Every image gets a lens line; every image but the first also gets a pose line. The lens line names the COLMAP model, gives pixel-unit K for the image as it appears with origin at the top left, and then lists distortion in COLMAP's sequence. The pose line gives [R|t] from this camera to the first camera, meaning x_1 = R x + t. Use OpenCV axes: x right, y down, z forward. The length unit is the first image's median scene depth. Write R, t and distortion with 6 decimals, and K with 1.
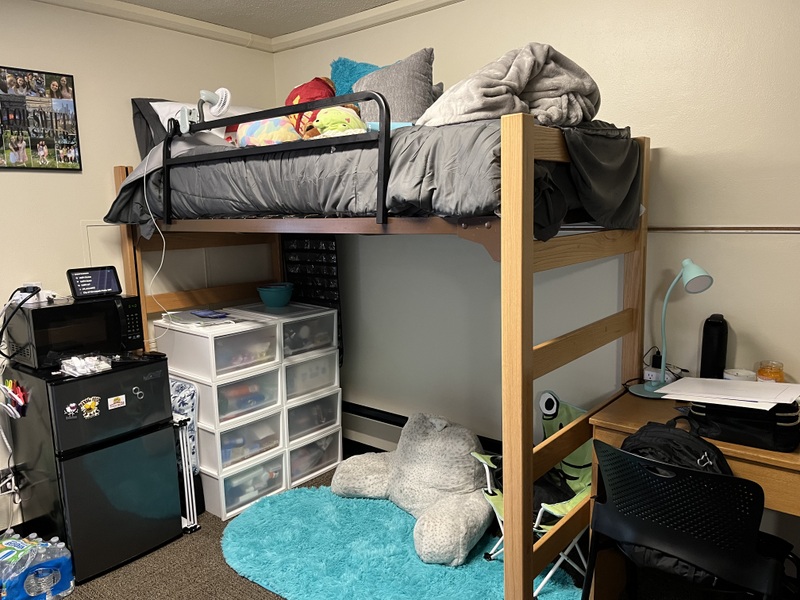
lens RADIAL K [[601.3, 0, 398.7], [0, 601.3, 302.6], [0, 0, 1]] dist [0.057971, -0.086216]
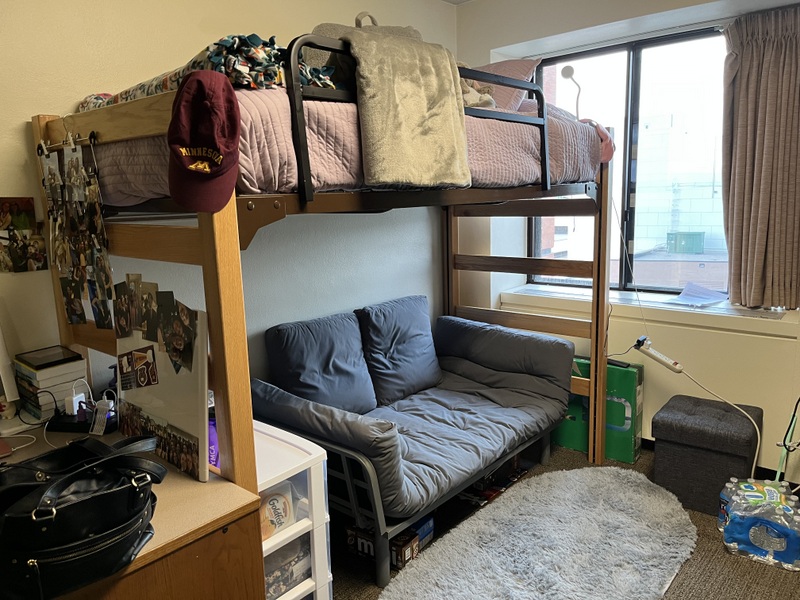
lens RADIAL K [[601.3, 0, 397.5], [0, 601.3, 302.6], [0, 0, 1]] dist [0.057971, -0.086216]
pose [[-0.038215, 0.203519, -0.978325, 0.287836], [-0.116155, 0.971499, 0.206636, -0.044034], [0.992496, 0.121534, -0.013486, 0.321542]]
